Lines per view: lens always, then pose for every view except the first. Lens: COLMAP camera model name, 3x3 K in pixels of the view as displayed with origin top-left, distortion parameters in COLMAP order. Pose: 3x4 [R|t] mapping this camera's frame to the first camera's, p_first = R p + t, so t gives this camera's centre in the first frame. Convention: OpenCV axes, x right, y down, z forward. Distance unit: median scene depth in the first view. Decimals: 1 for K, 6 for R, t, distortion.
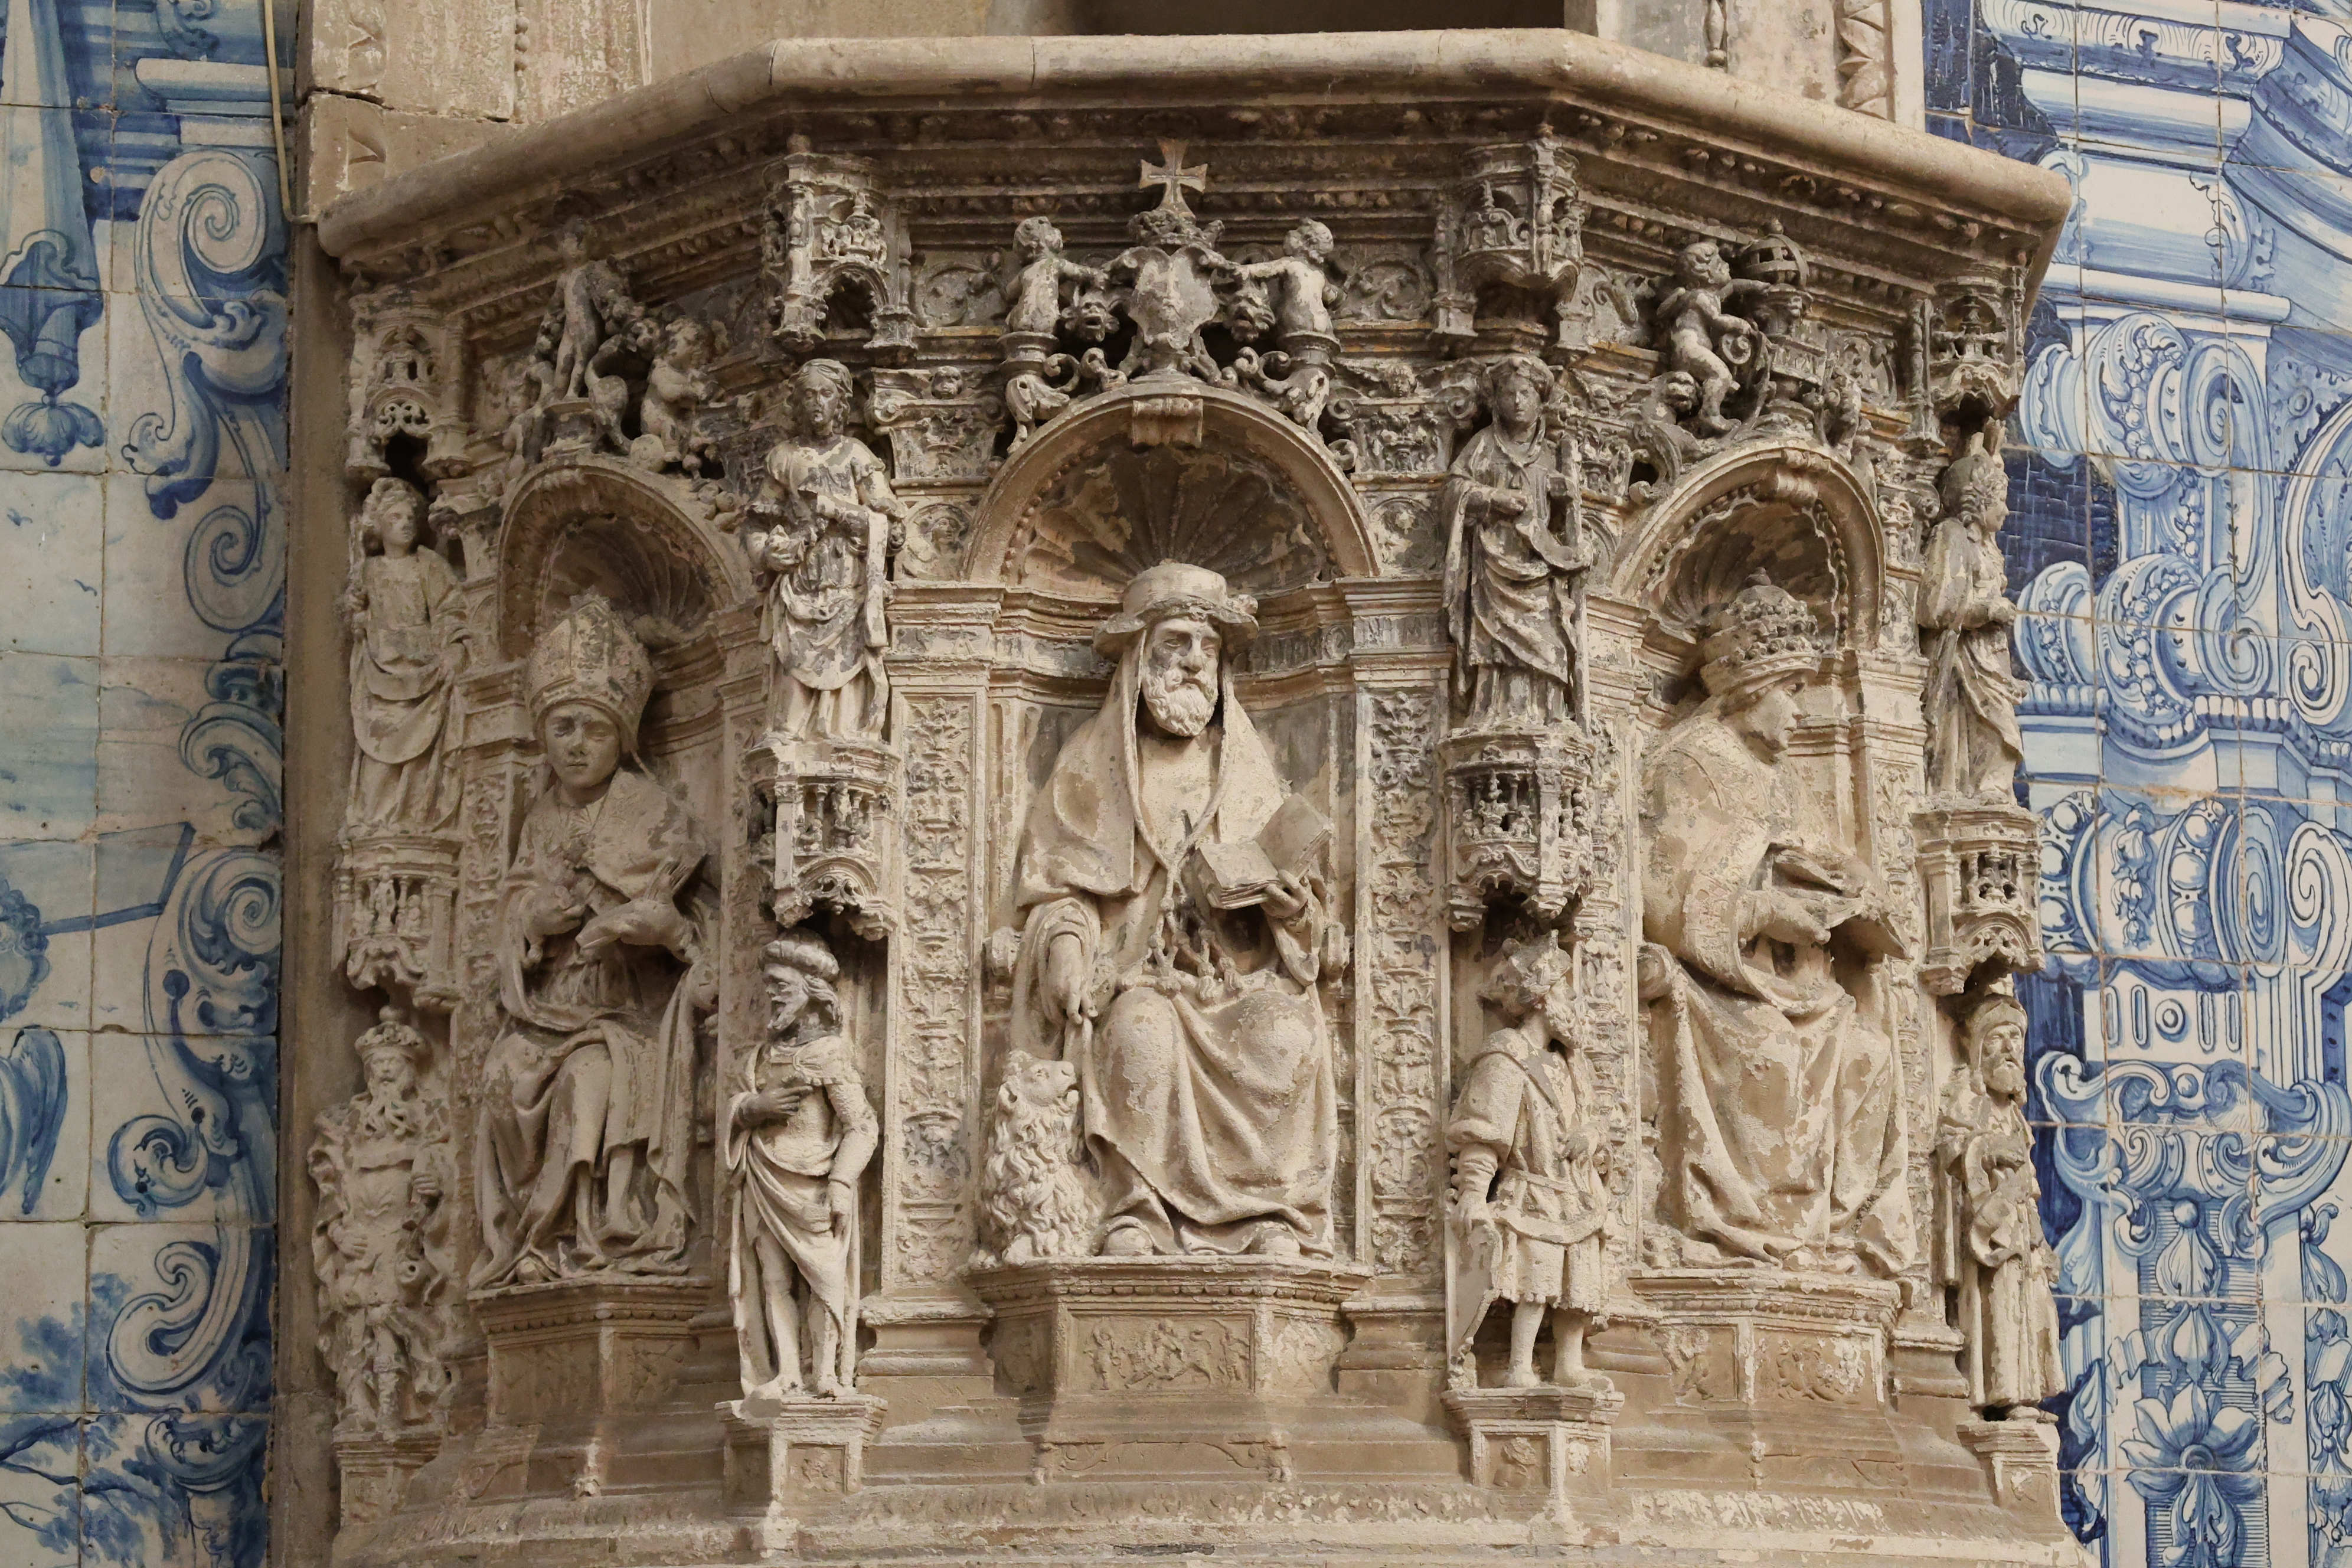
lens RADIAL K [[6063.3, 0, 1176.0], [0, 6063.3, 784.0], [0, 0, 1]] dist [-0.029674, 0.097948]
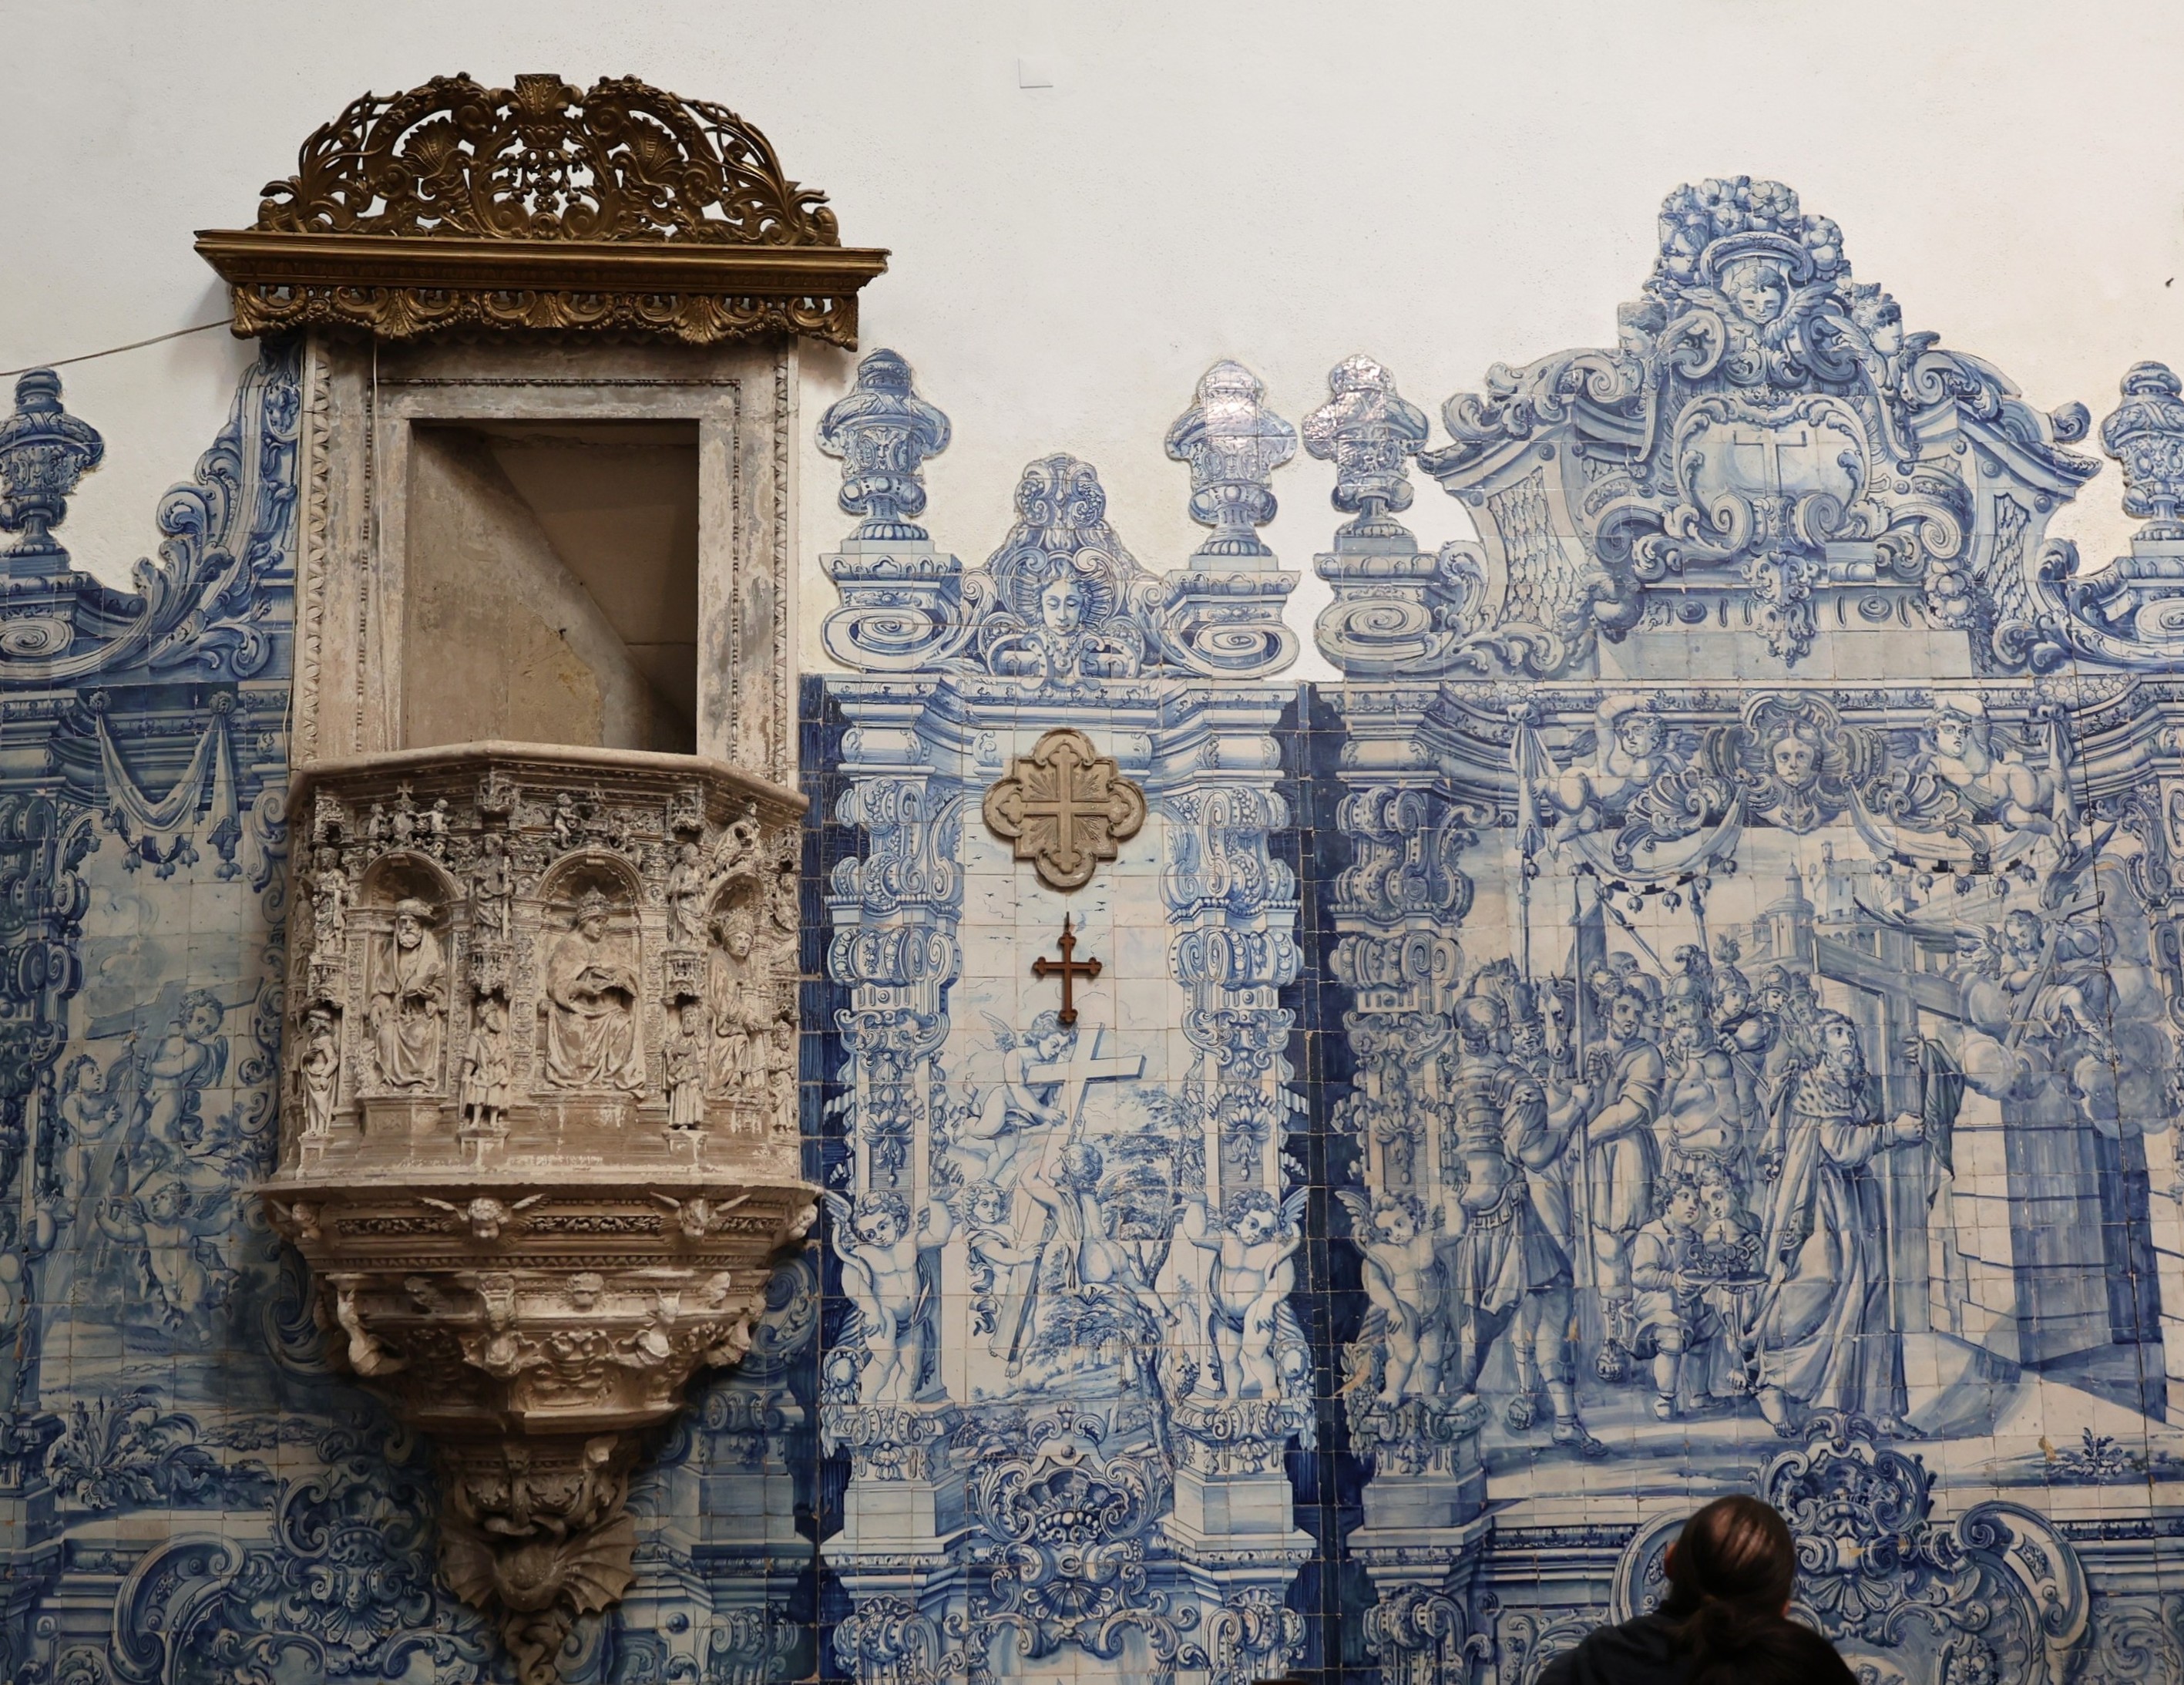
lens RADIAL K [[2273.9, 0, 1091.8], [0, 2273.9, 950.6], [0, 0, 1]] dist [0.006419, 0.001031]
pose [[0.941197, -0.051367, -0.333930, 0.777211], [0.068219, 0.996911, 0.038930, -0.029191], [0.330899, -0.059421, 0.941793, -0.122898]]
